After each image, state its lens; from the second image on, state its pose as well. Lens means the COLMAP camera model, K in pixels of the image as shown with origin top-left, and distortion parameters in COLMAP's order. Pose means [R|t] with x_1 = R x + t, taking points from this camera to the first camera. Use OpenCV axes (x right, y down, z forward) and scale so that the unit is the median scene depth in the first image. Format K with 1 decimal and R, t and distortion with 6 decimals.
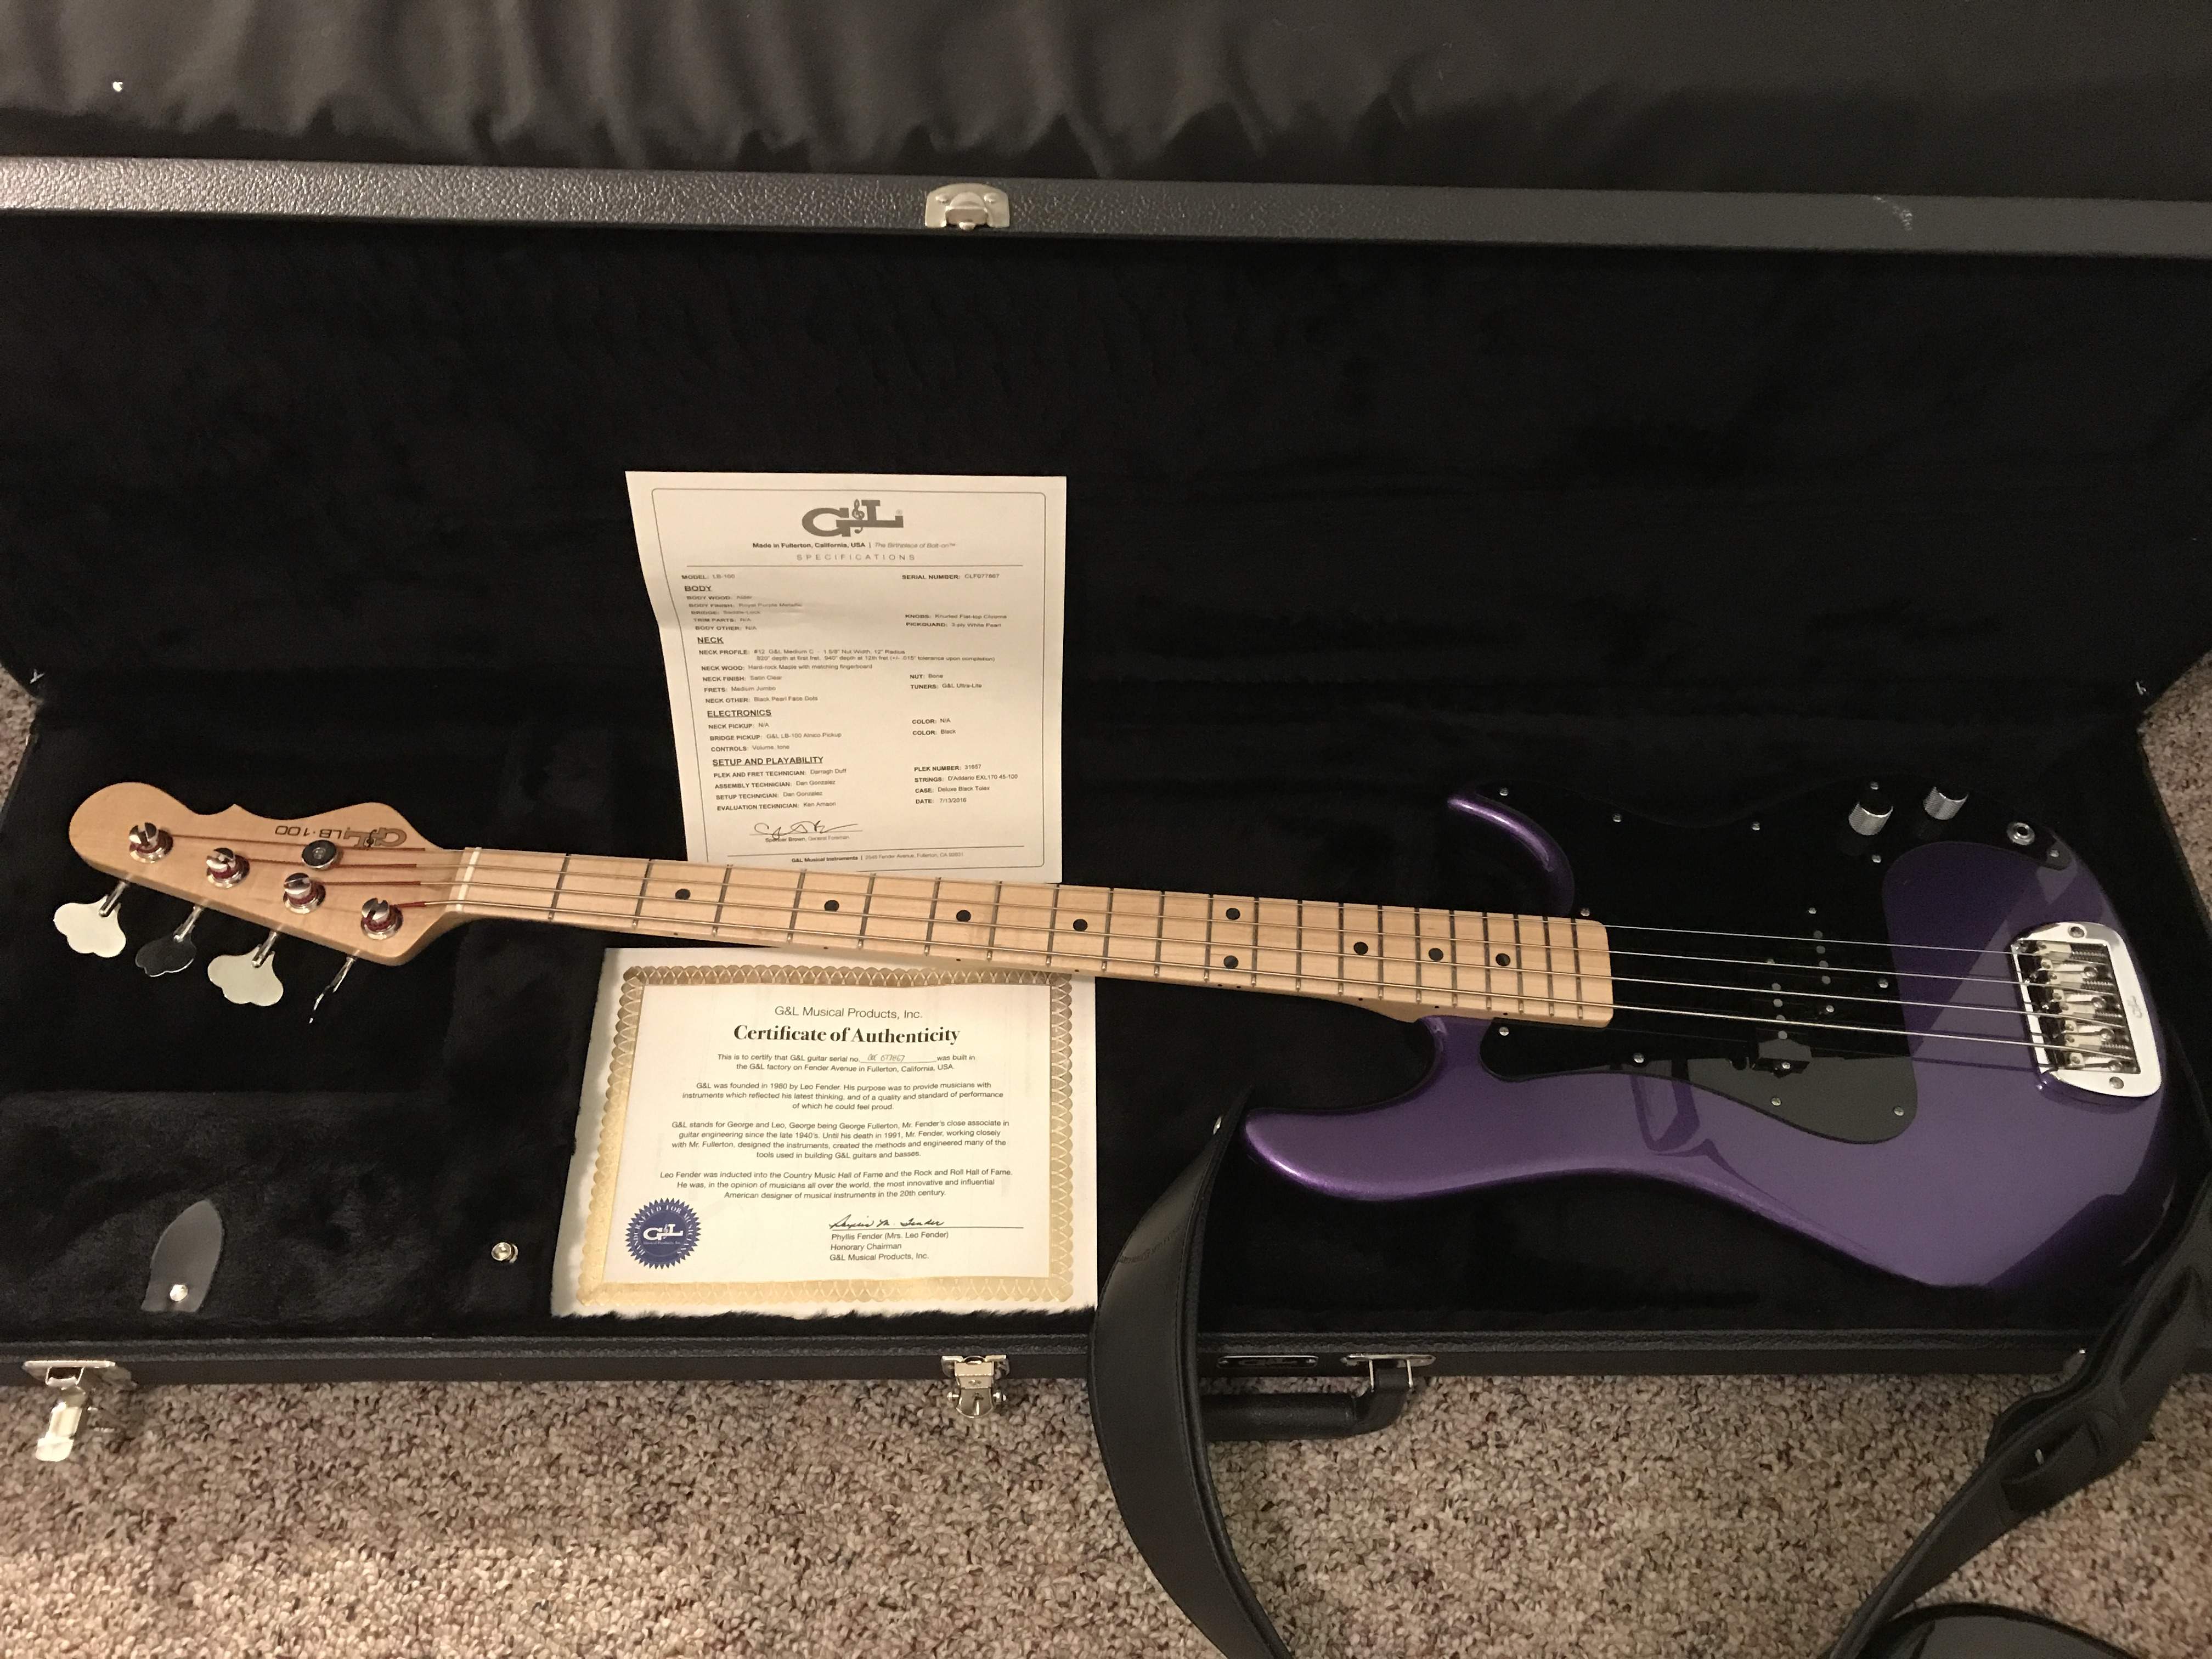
lens RADIAL K [[1816.6, 0, 1106.0], [0, 1816.6, 829.5], [0, 0, 1]] dist [0.005339, 0.008720]
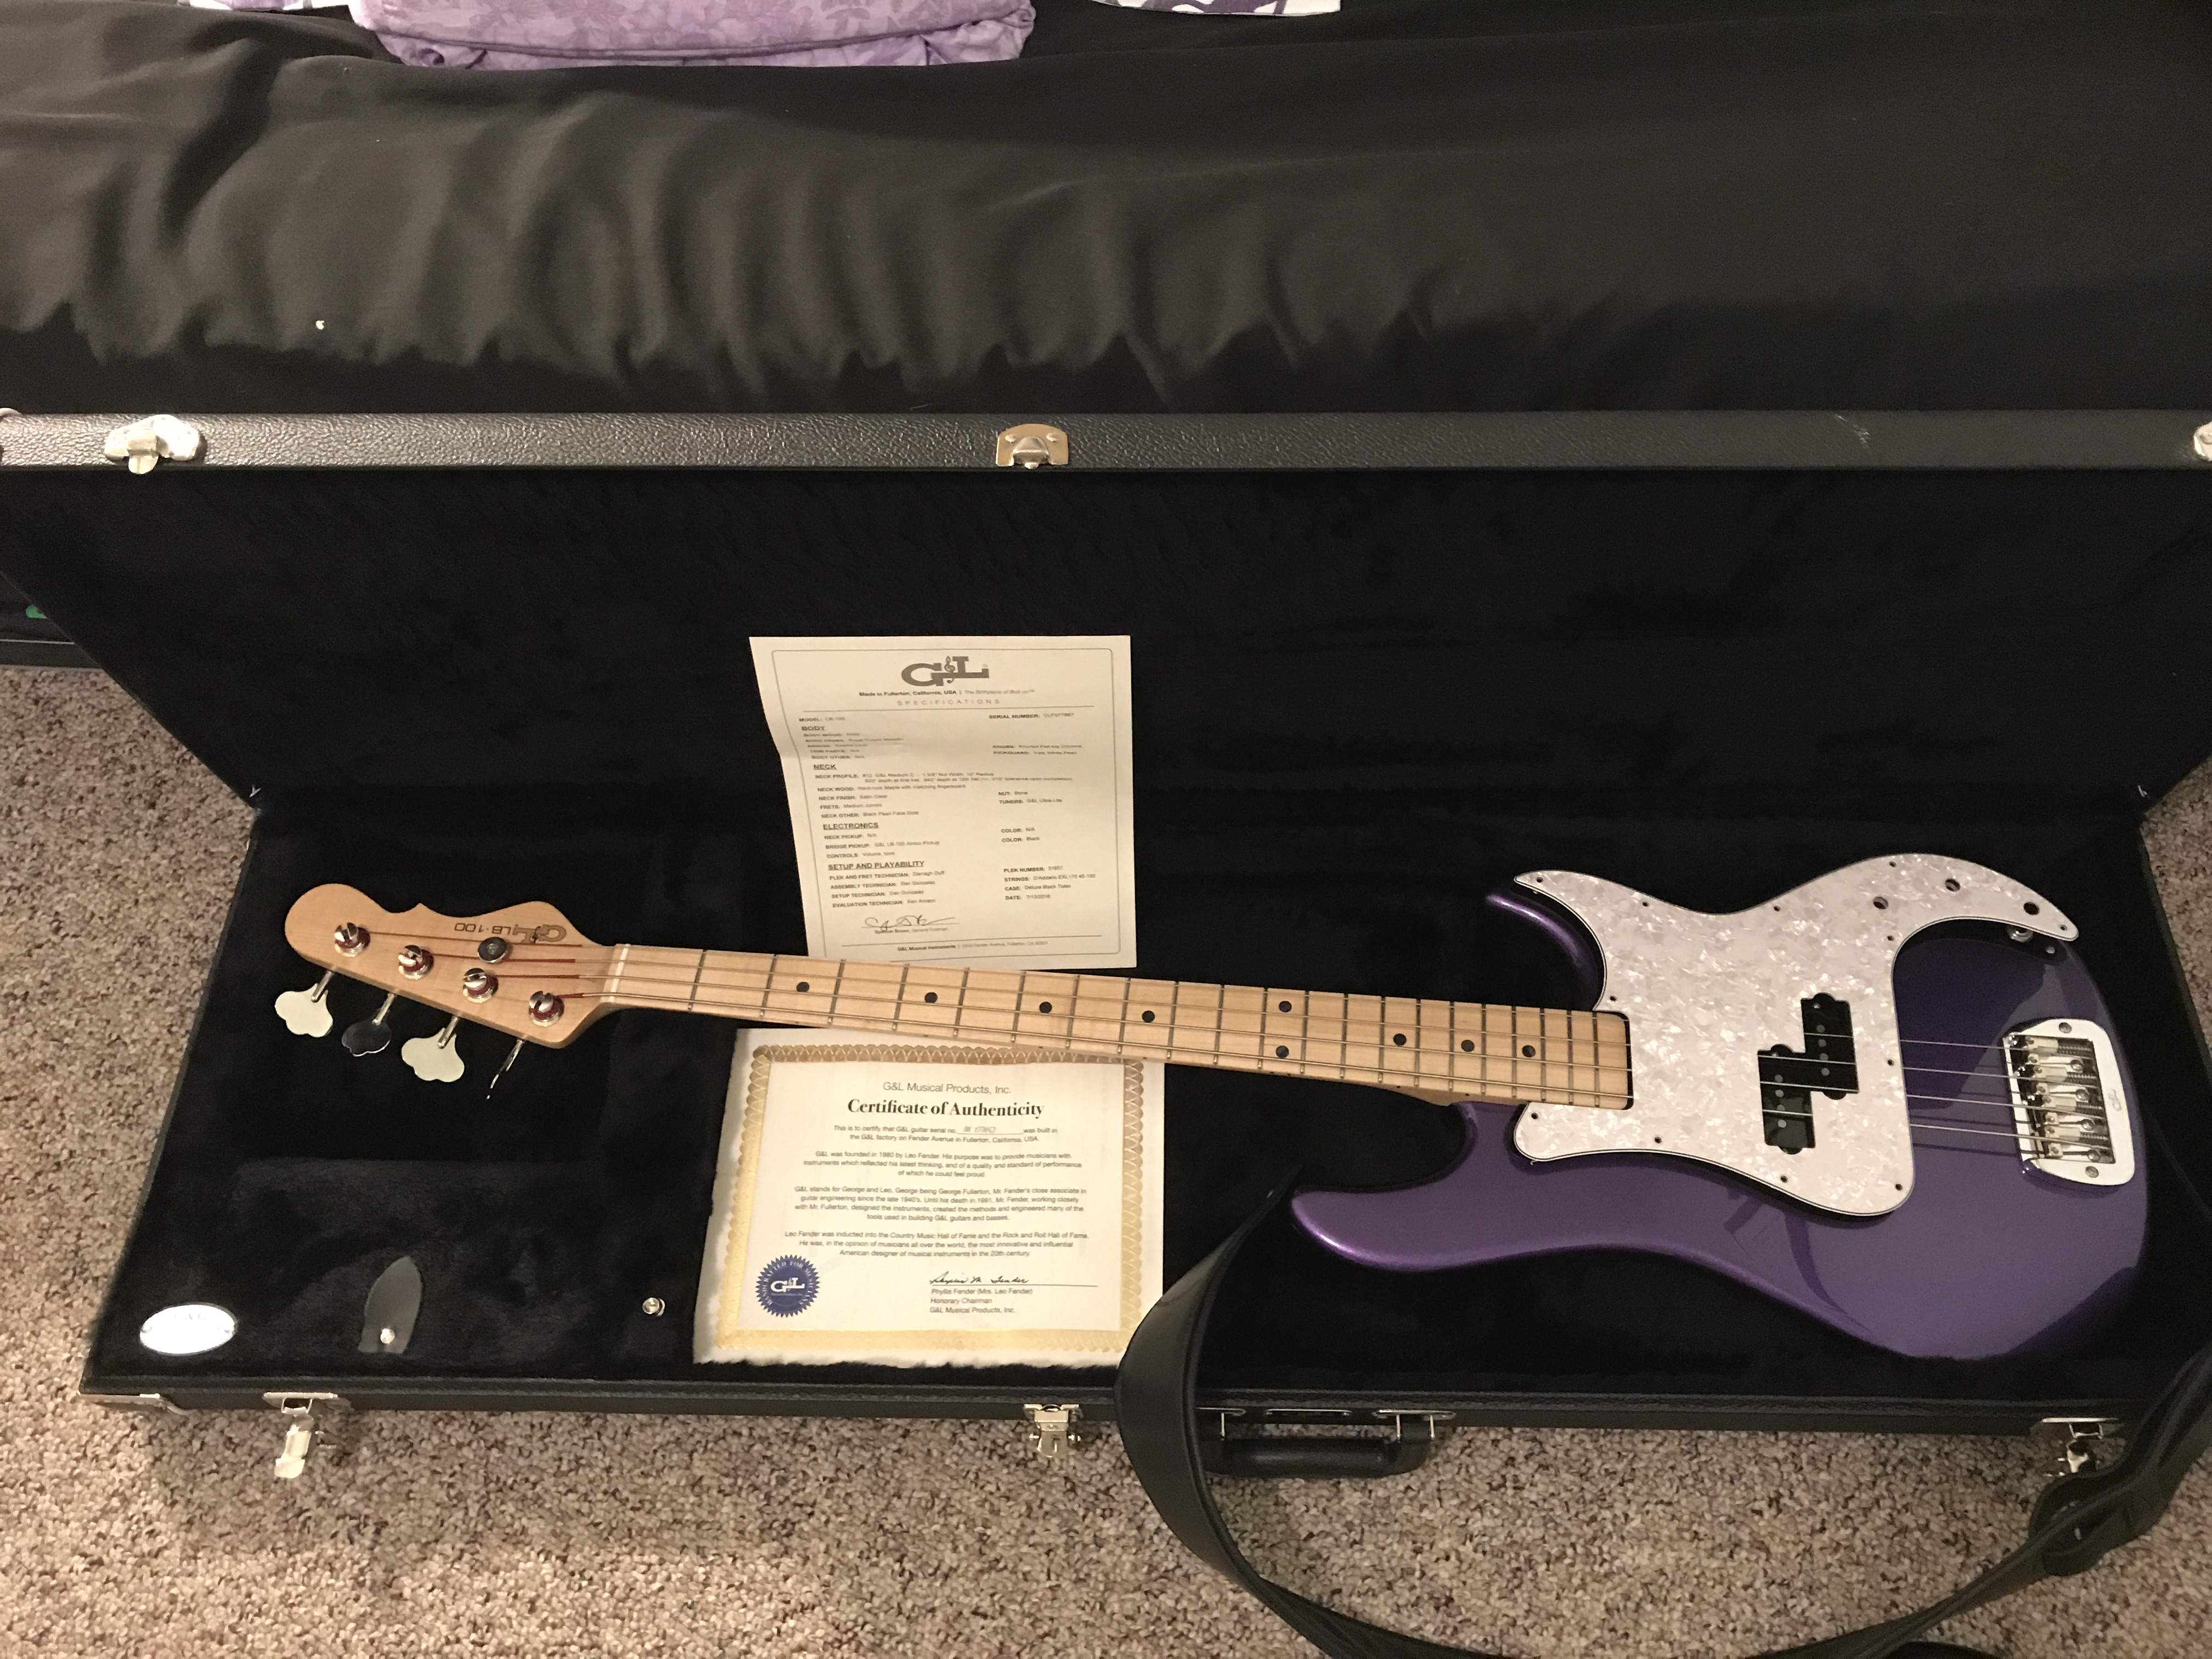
lens RADIAL K [[1816.6, 0, 1106.0], [0, 1816.6, 829.5], [0, 0, 1]] dist [0.005339, 0.008720]
pose [[0.997351, -0.001196, -0.072726, 0.044861], [0.003636, 0.999434, 0.033435, -0.110592], [0.072645, -0.033611, 0.996791, -0.134677]]
